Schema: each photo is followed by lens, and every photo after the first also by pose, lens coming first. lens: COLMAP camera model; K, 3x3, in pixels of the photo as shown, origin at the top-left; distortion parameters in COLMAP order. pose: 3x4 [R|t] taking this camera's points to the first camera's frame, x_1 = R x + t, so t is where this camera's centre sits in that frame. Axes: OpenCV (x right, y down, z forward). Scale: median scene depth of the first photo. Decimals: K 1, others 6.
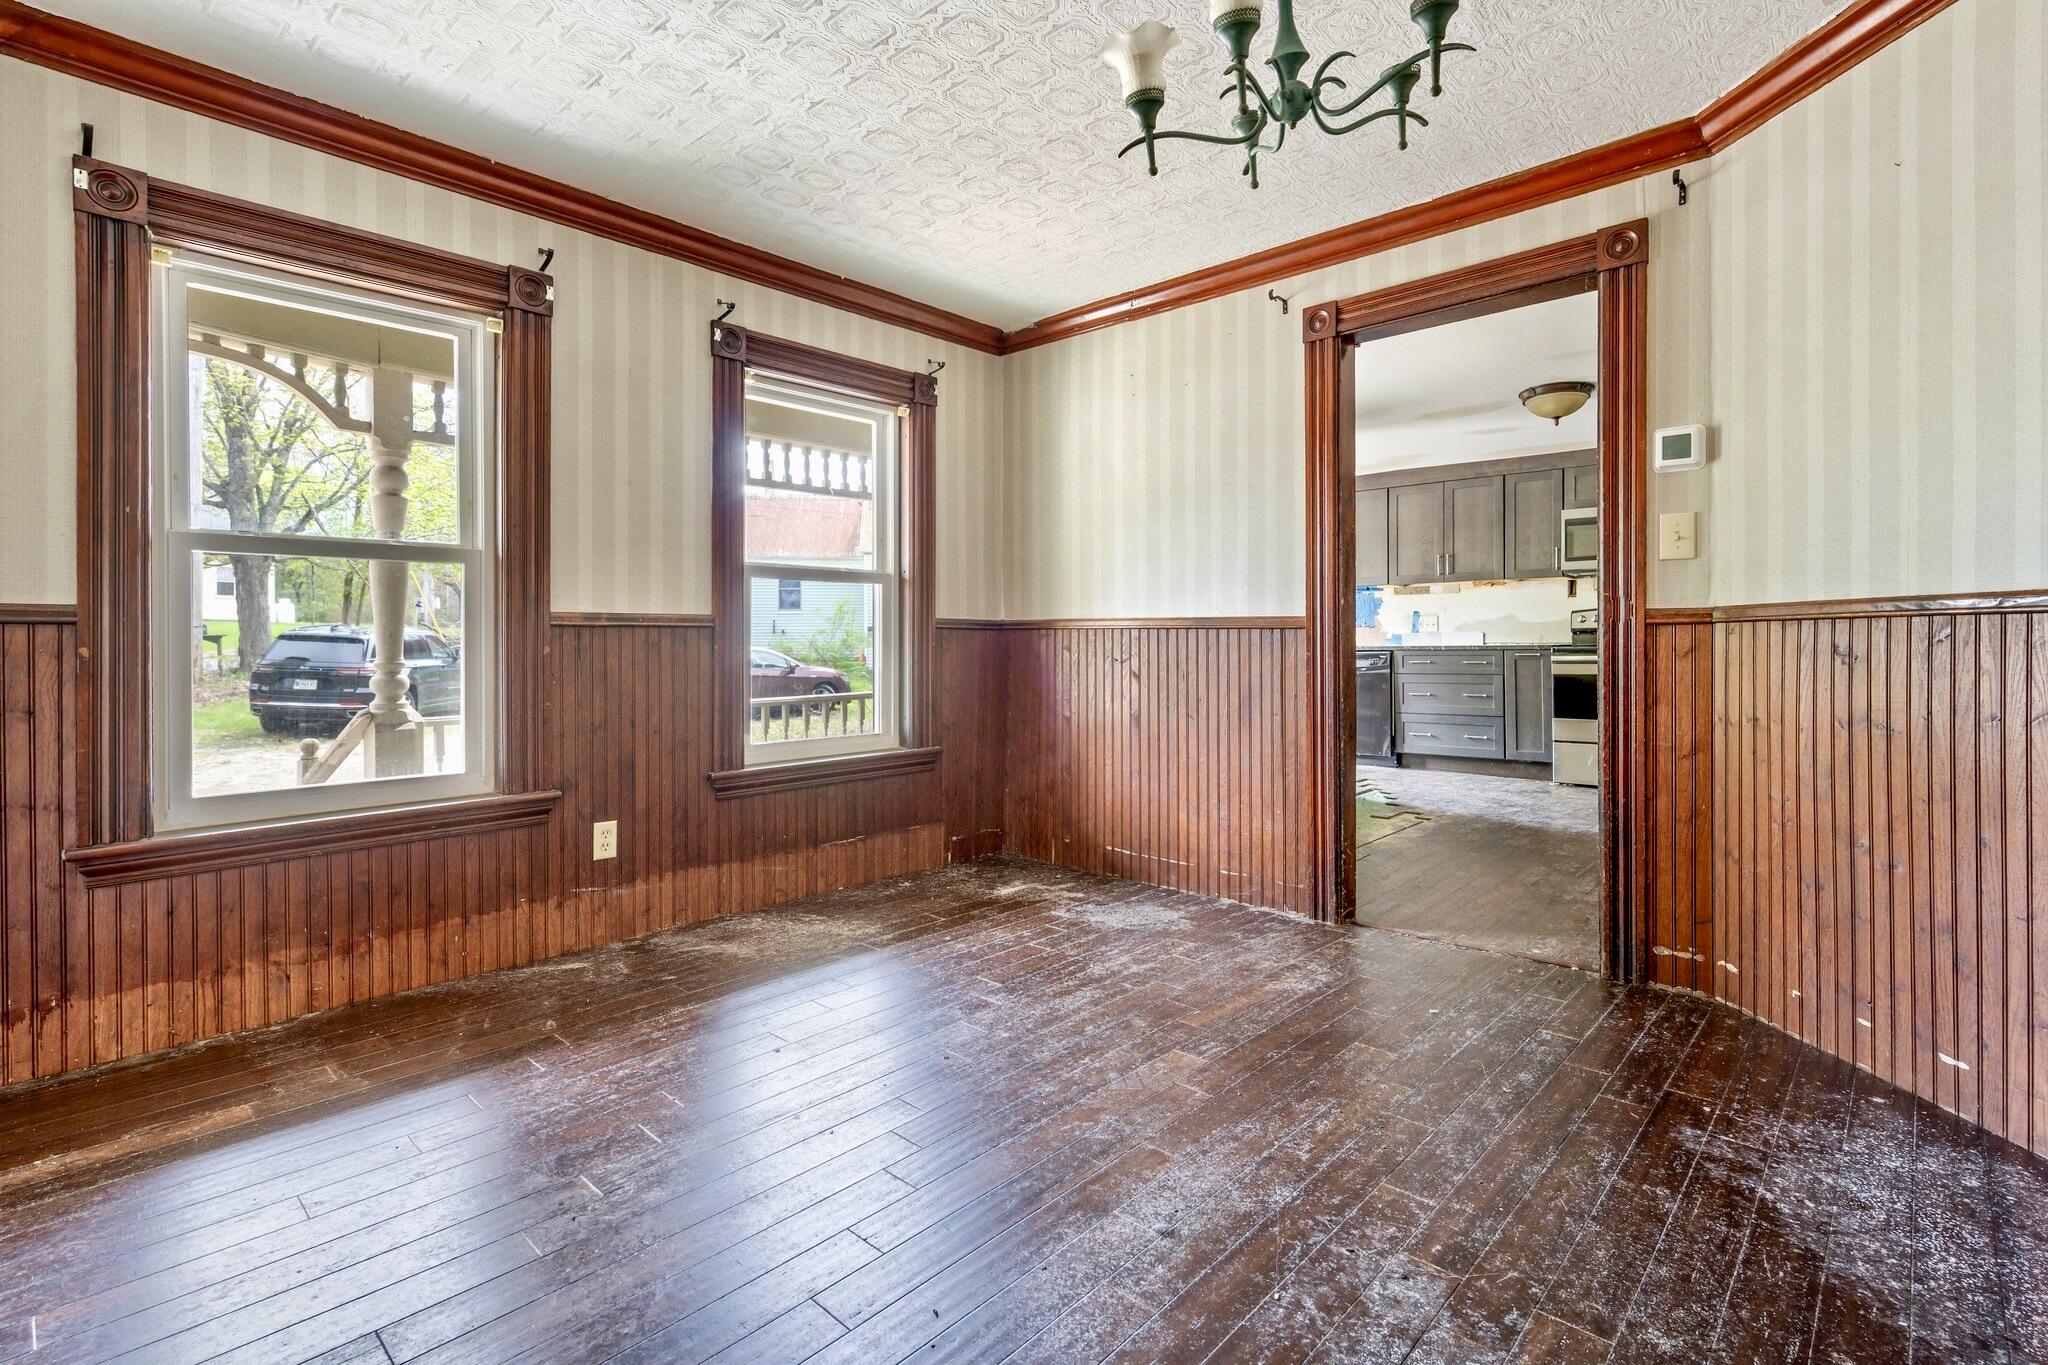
lens RADIAL K [[944.9, 0, 999.0], [0, 944.9, 644.2], [0, 0, 1]] dist [-0.029524, -0.000116]
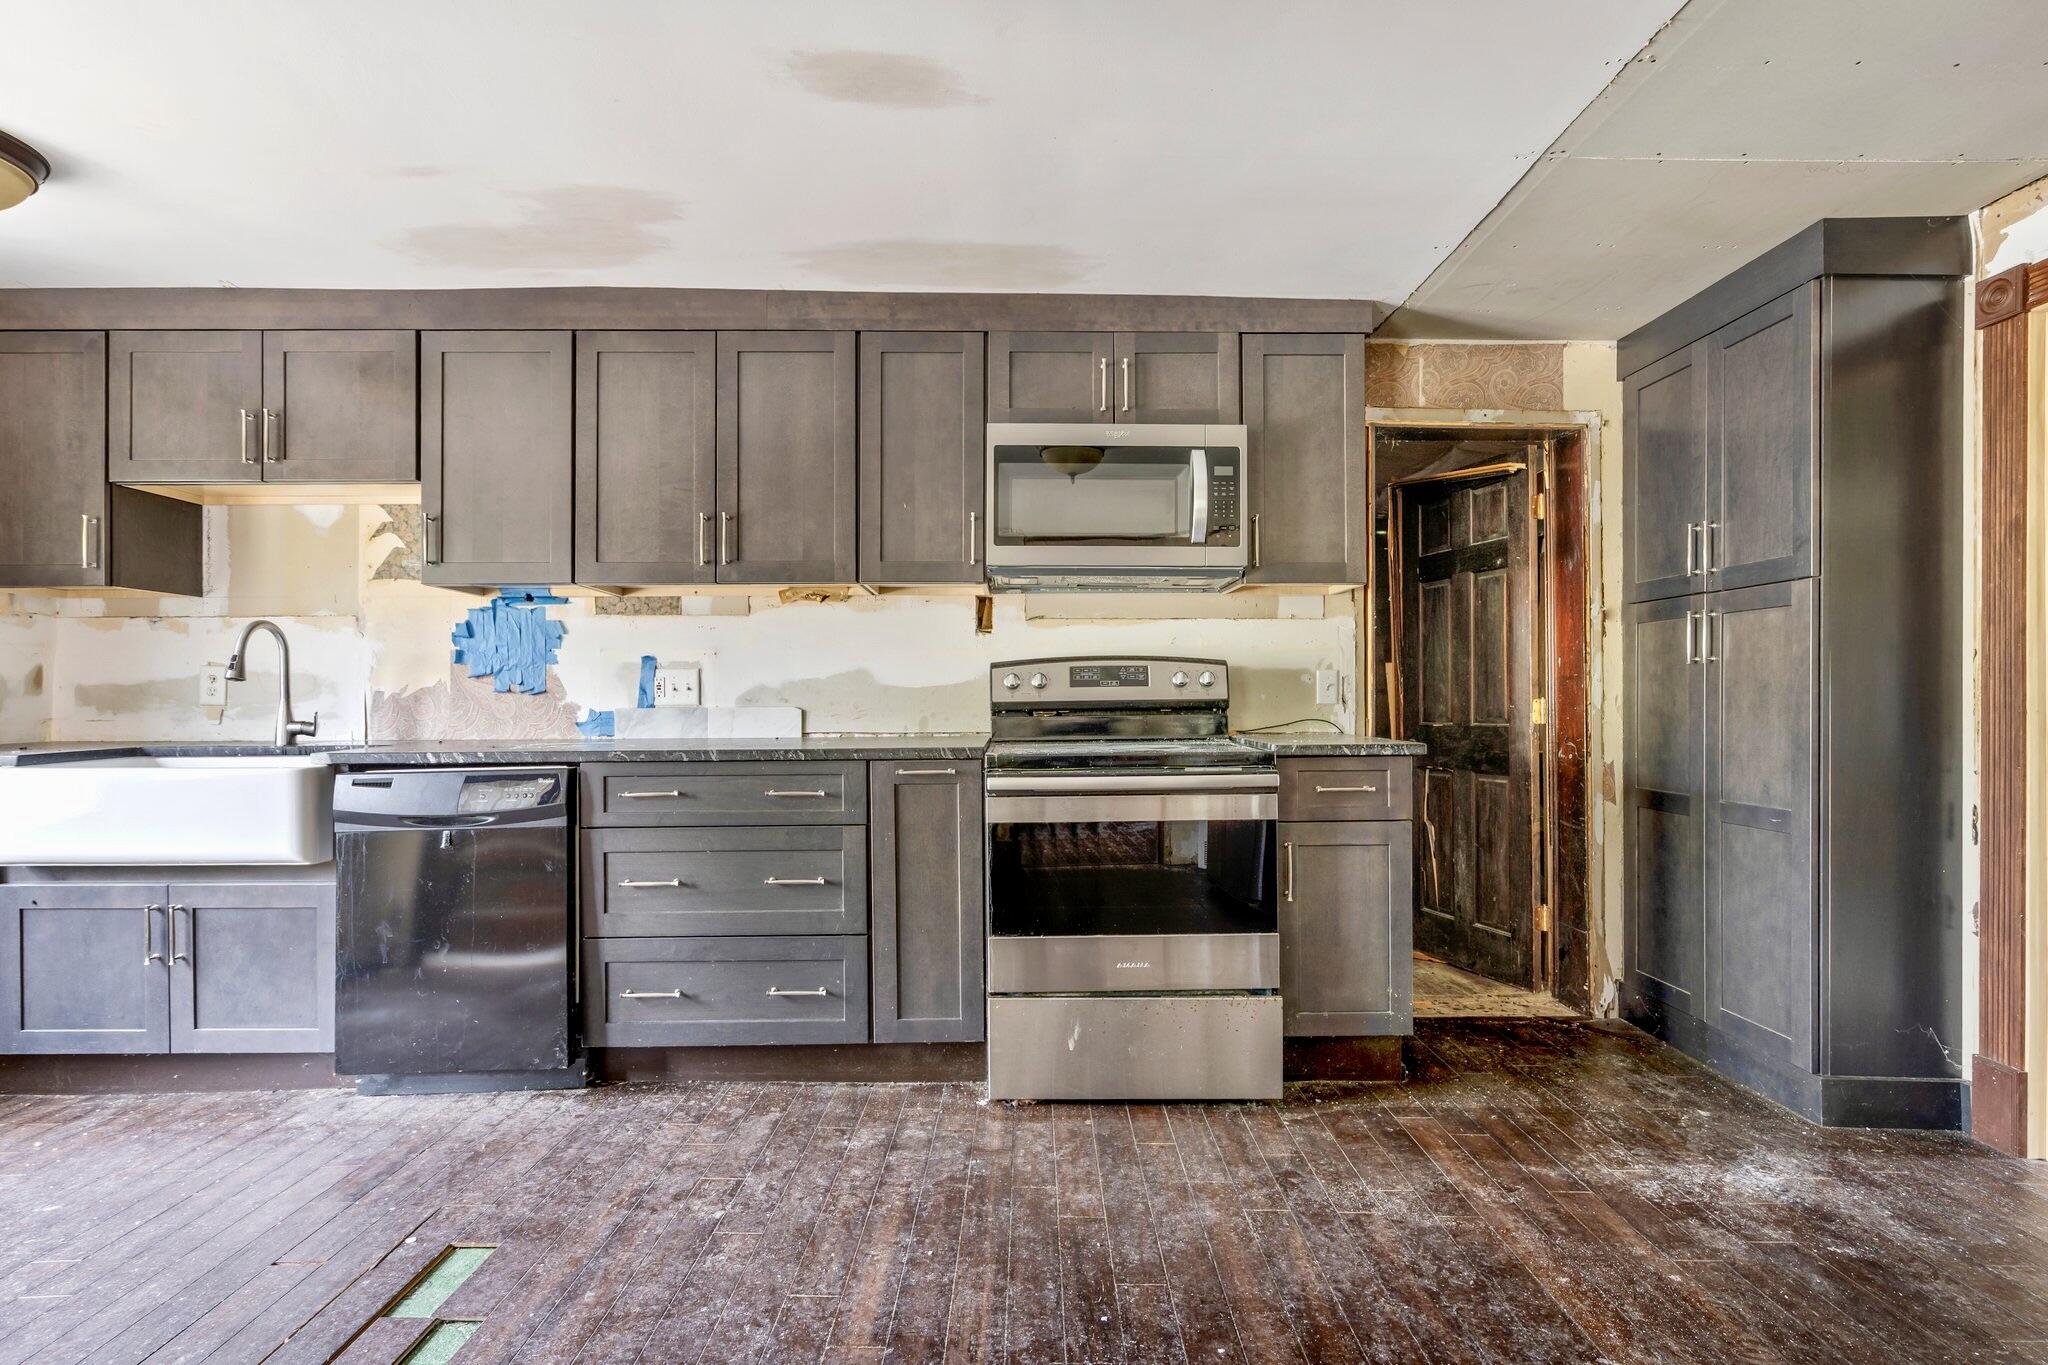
lens RADIAL K [[944.9, 0, 1025.6], [0, 944.9, 693.4], [0, 0, 1]] dist [-0.029524, -0.000116]
pose [[0.713445, 0.003953, 0.700700, 0.298637], [0.001022, 0.999977, -0.006681, -0.017487], [-0.700710, 0.005483, 0.713425, 0.644730]]
